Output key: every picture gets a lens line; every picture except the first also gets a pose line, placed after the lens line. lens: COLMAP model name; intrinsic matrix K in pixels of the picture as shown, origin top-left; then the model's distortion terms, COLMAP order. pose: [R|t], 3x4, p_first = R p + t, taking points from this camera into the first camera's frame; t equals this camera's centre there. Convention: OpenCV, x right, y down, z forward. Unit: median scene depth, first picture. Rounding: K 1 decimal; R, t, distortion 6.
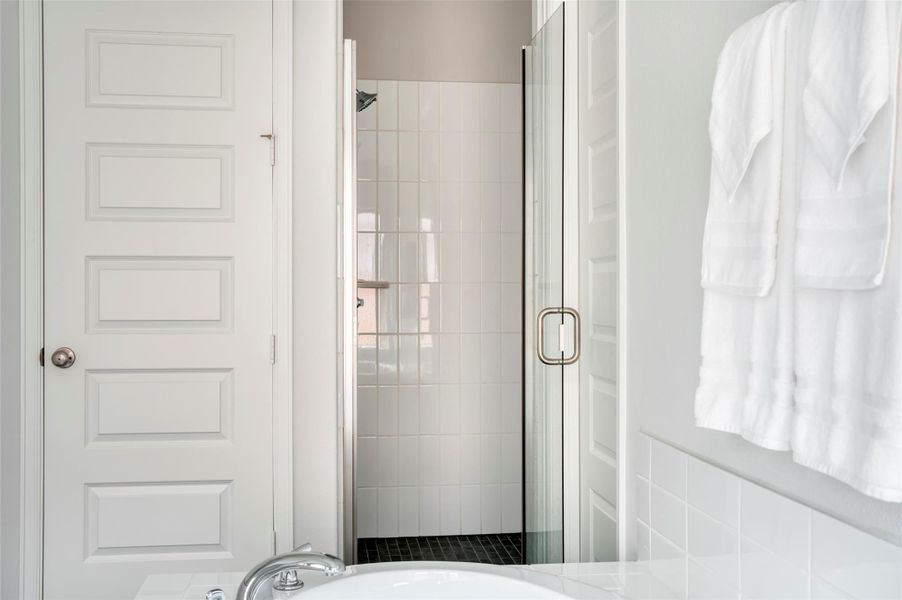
lens RADIAL K [[981.6, 0, 454.5], [0, 981.6, 296.4], [0, 0, 1]] dist [0.026230, 0.000000]
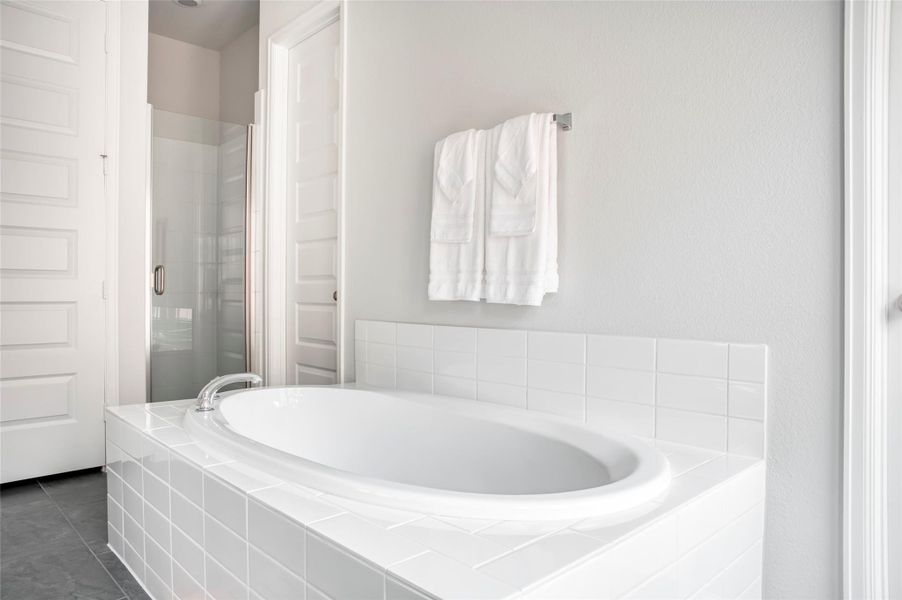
lens RADIAL K [[594.4, 0, 447.9], [0, 594.4, 292.9], [0, 0, 1]] dist [-0.047740, 0.023351]
pose [[0.810488, -0.001259, 0.585754, -0.570352], [0.001830, 0.999998, -0.000382, 0.118965], [-0.585752, 0.001381, 0.810489, -0.195297]]
